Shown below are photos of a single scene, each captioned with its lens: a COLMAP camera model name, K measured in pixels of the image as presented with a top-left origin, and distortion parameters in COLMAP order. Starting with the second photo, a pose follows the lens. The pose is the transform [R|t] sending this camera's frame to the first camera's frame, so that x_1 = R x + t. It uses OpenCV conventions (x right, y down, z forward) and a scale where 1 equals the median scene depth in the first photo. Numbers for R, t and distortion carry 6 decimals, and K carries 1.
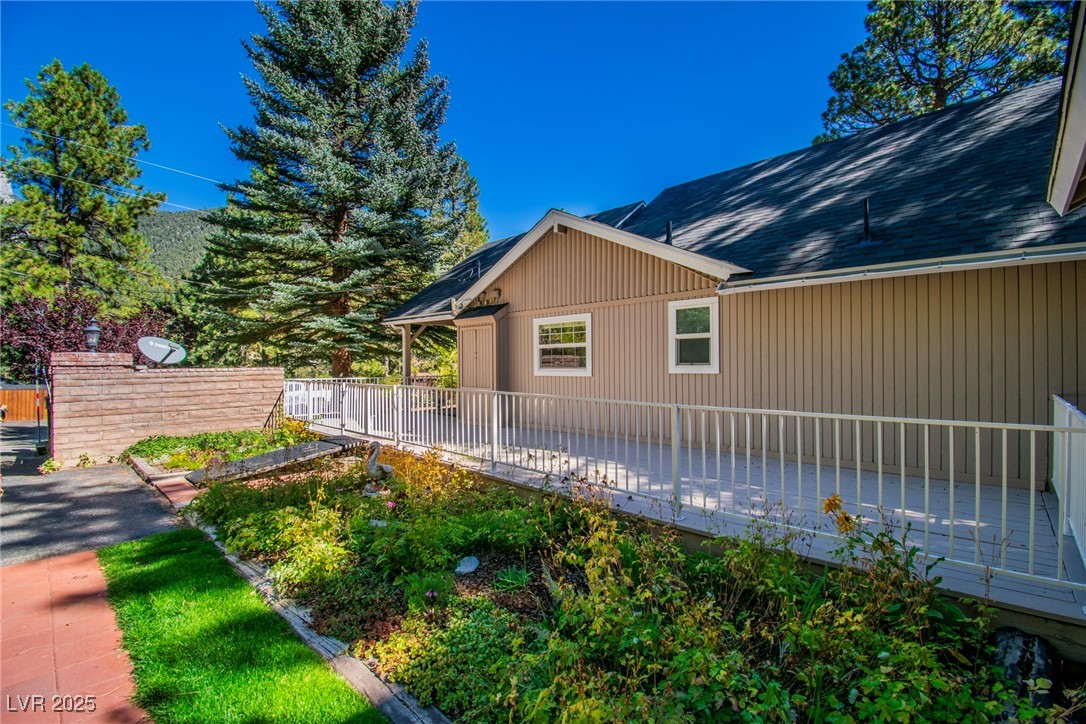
lens RADIAL K [[488.3, 0, 543.0], [0, 488.3, 362.0], [0, 0, 1]] dist [0.039200, -0.033252]
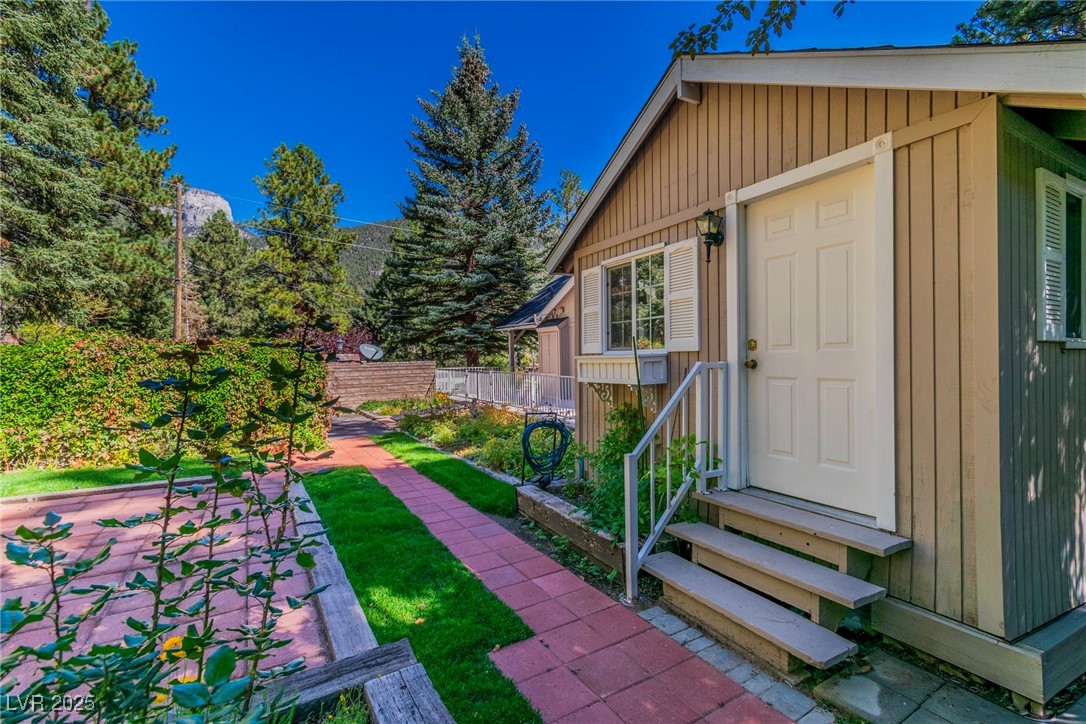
lens RADIAL K [[488.3, 0, 543.0], [0, 488.3, 362.0], [0, 0, 1]] dist [0.039200, -0.033252]
pose [[0.962706, -0.008902, -0.270402, 0.184302], [0.014649, 0.999708, 0.019243, -0.008357], [0.270152, -0.022486, 0.962555, -0.334766]]
